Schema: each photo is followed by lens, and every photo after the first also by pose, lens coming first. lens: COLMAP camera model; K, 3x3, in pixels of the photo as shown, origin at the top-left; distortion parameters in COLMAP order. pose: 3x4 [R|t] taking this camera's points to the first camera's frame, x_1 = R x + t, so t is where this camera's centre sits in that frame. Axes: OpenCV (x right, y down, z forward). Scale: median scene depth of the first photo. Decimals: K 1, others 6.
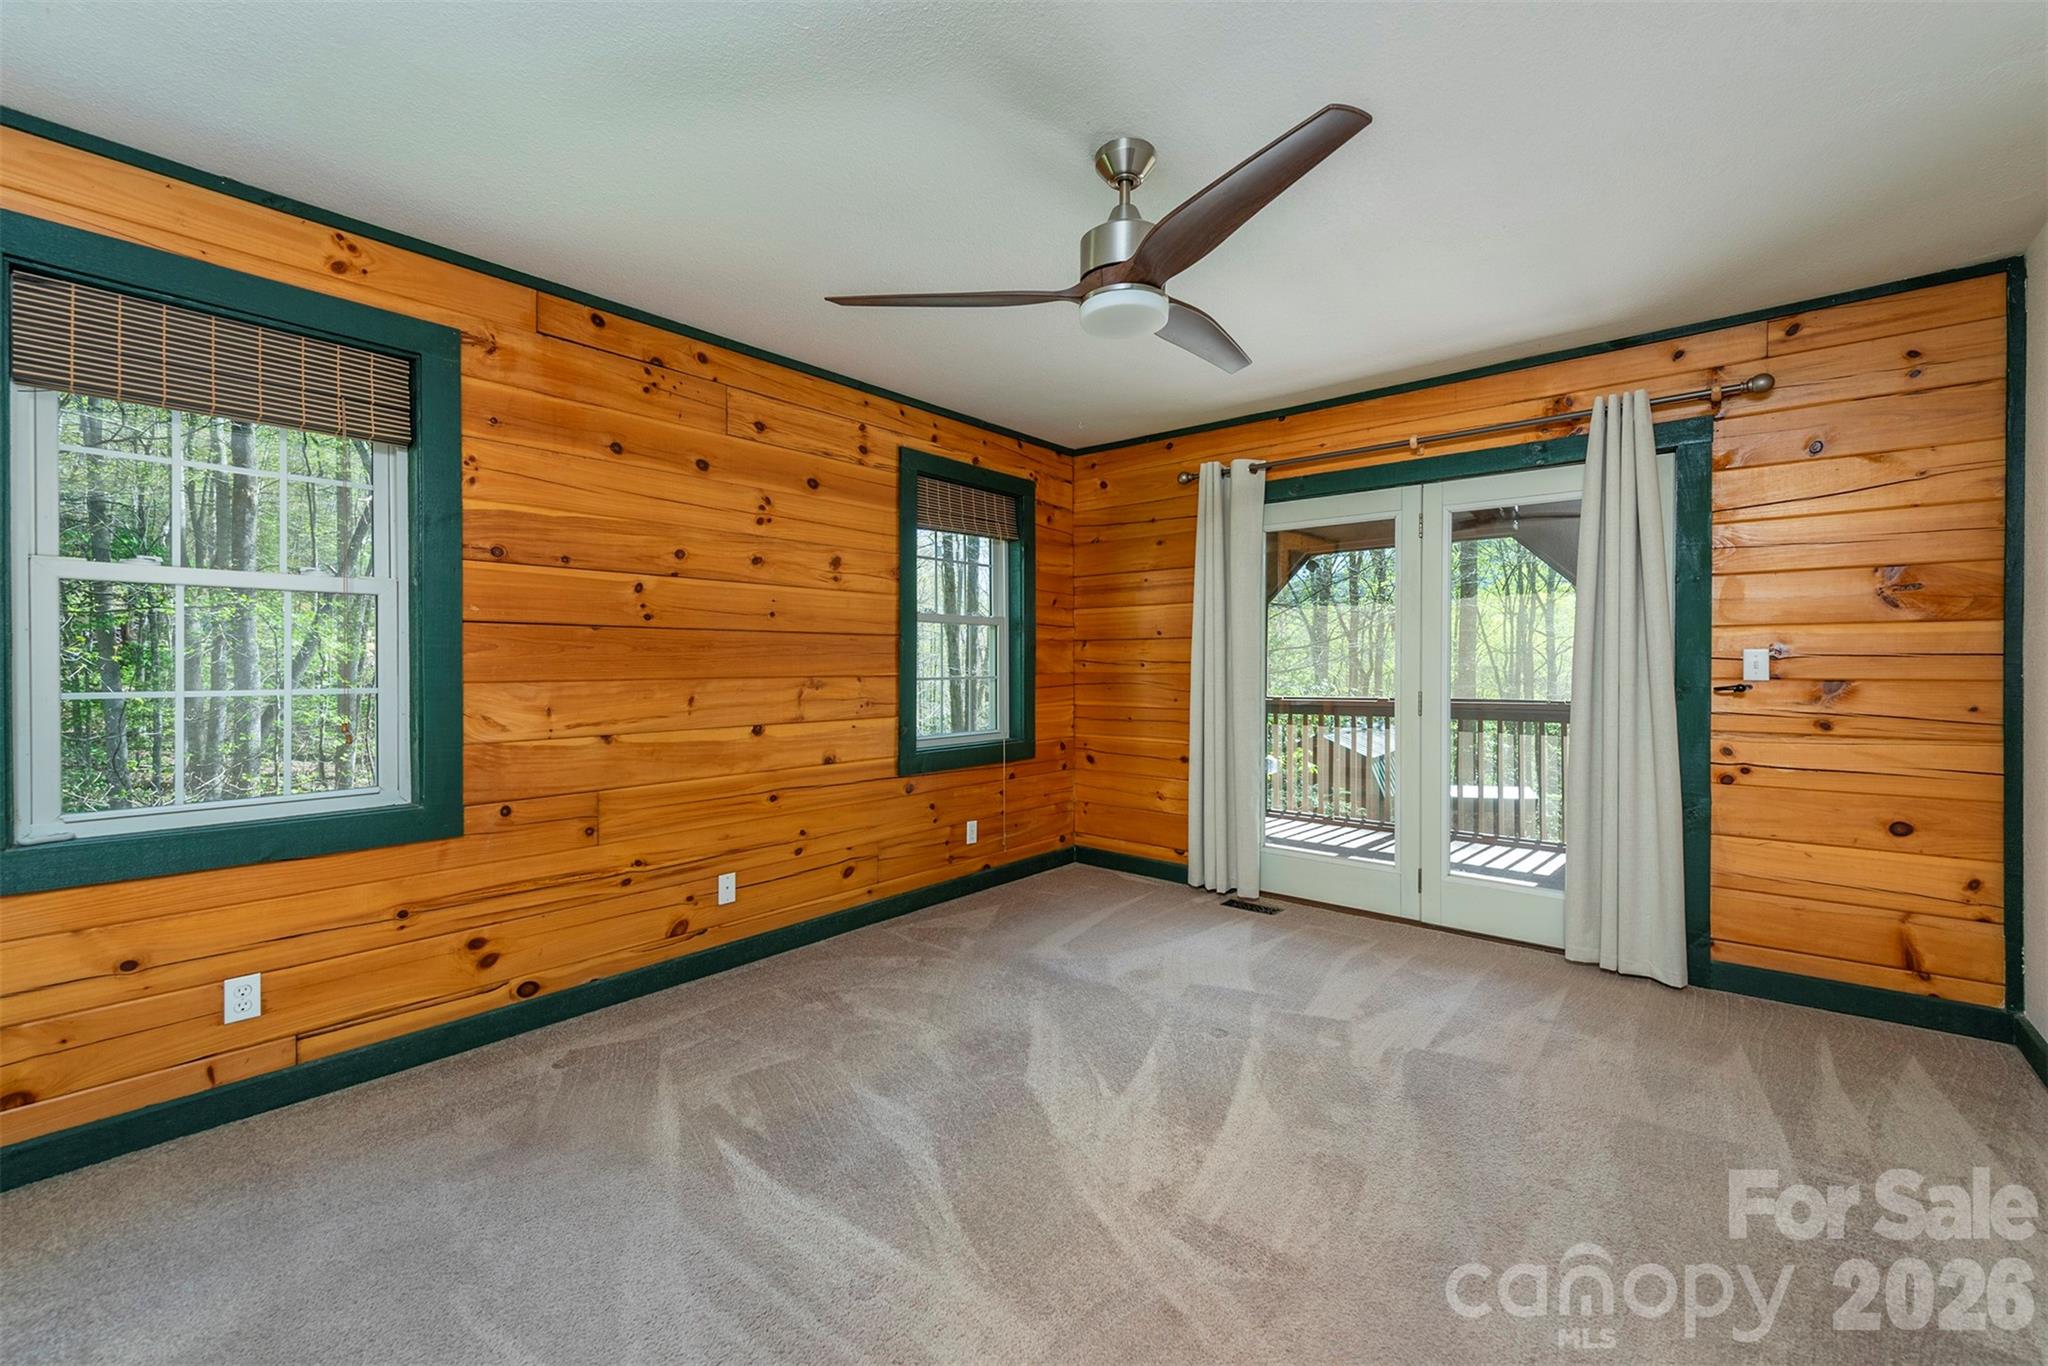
lens RADIAL K [[840.9, 0, 1027.3], [0, 840.9, 673.3], [0, 0, 1]] dist [0.009943, -0.001621]
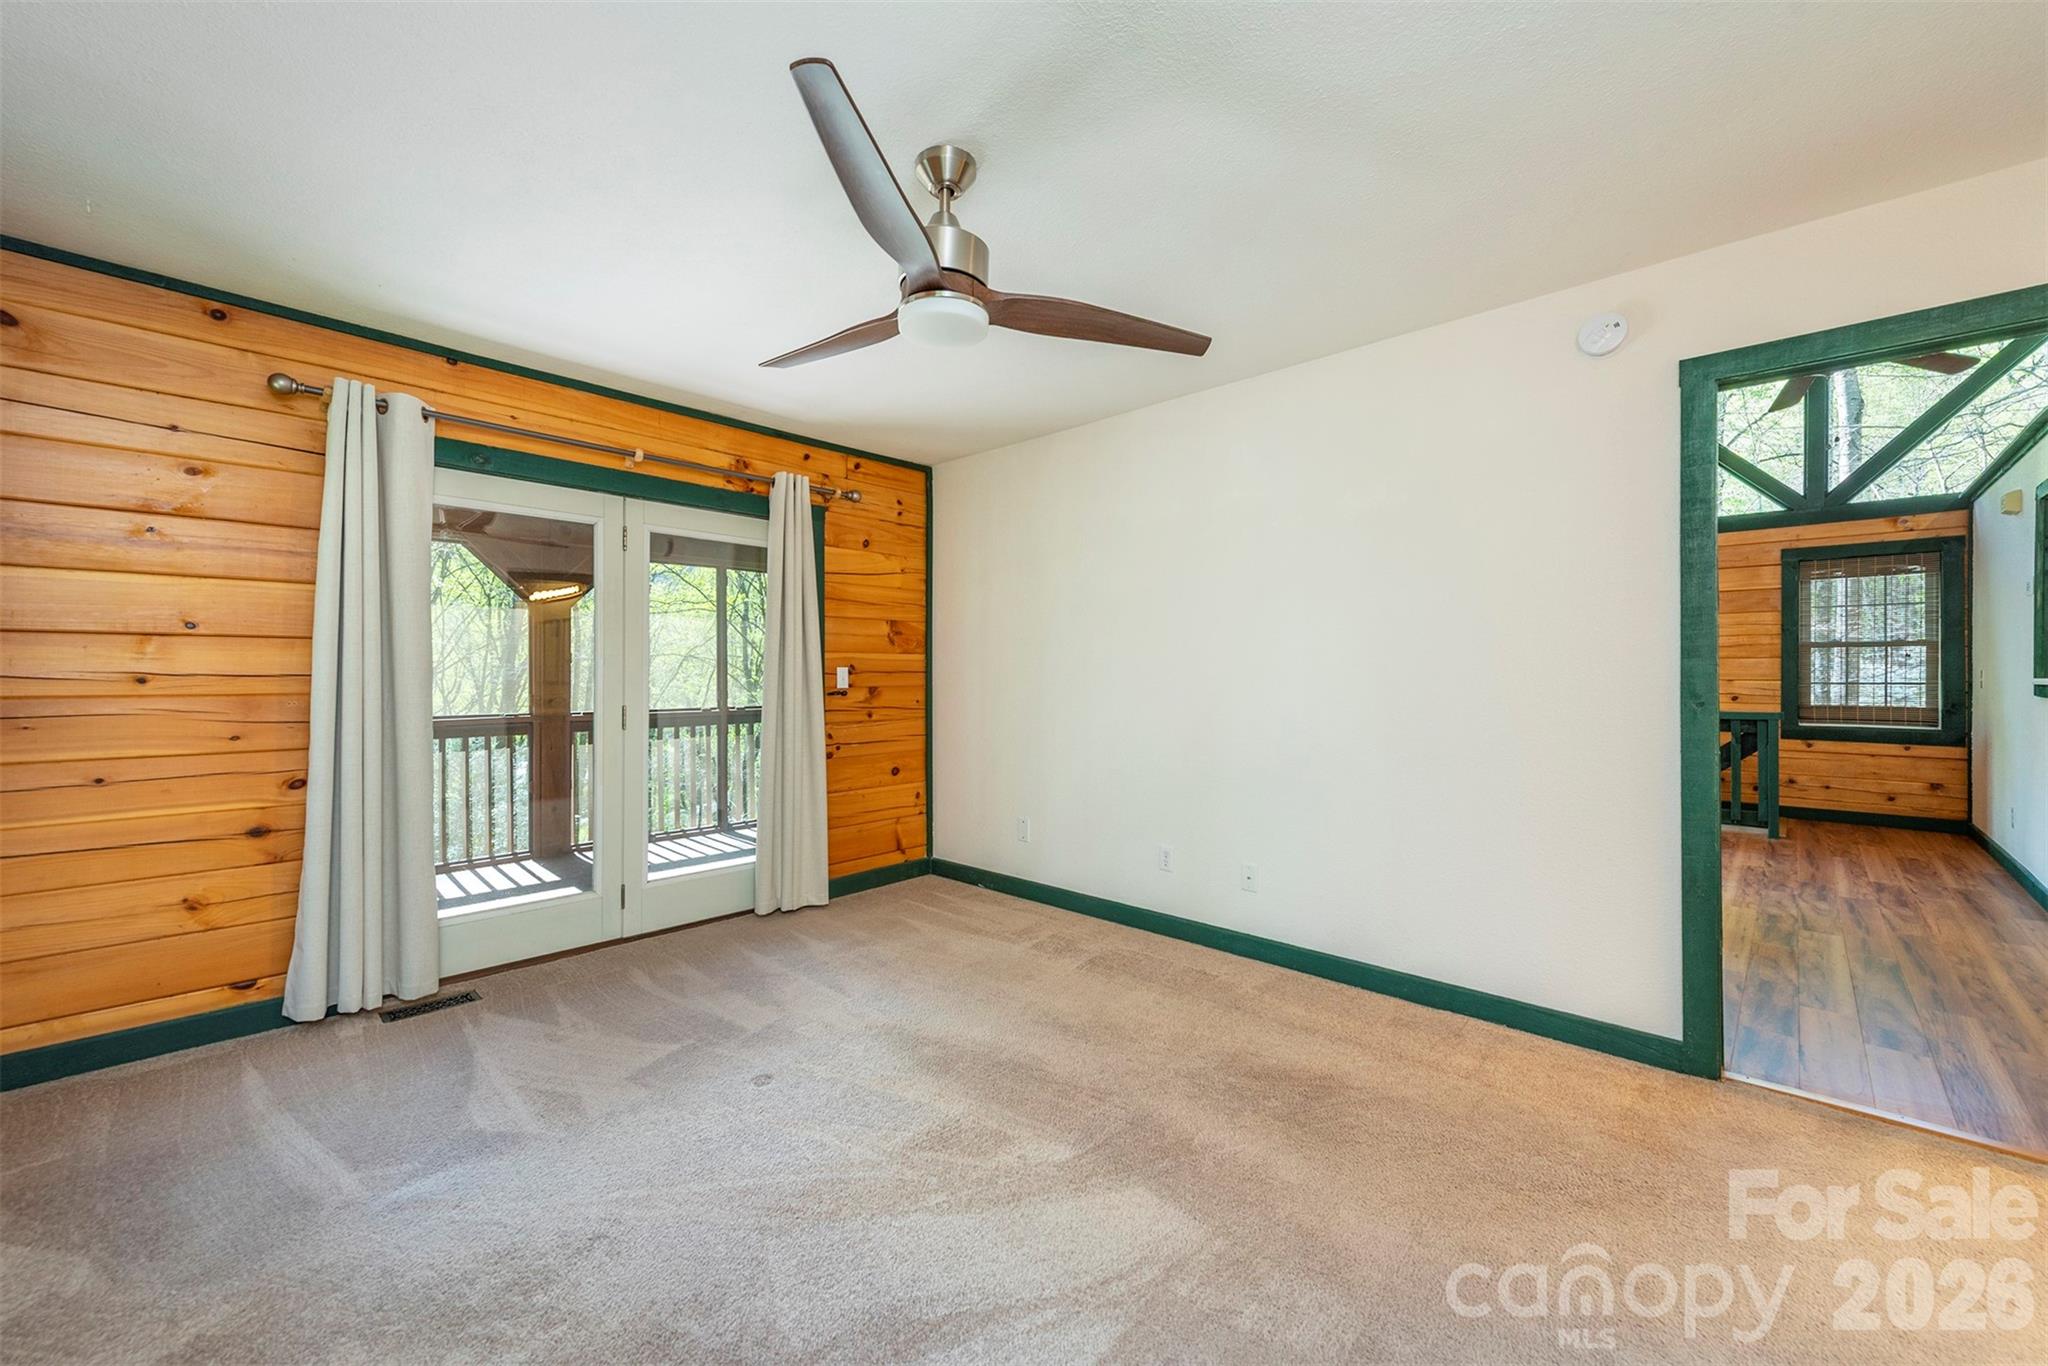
lens RADIAL K [[803.6, 0, 1025.0], [0, 803.6, 676.7], [0, 0, 1]] dist [0.009613, -0.000276]
pose [[0.054833, -0.002682, 0.998492, -0.514770], [0.010230, 0.999945, 0.002124, -0.010384], [-0.998443, 0.010098, 0.054858, 0.540833]]
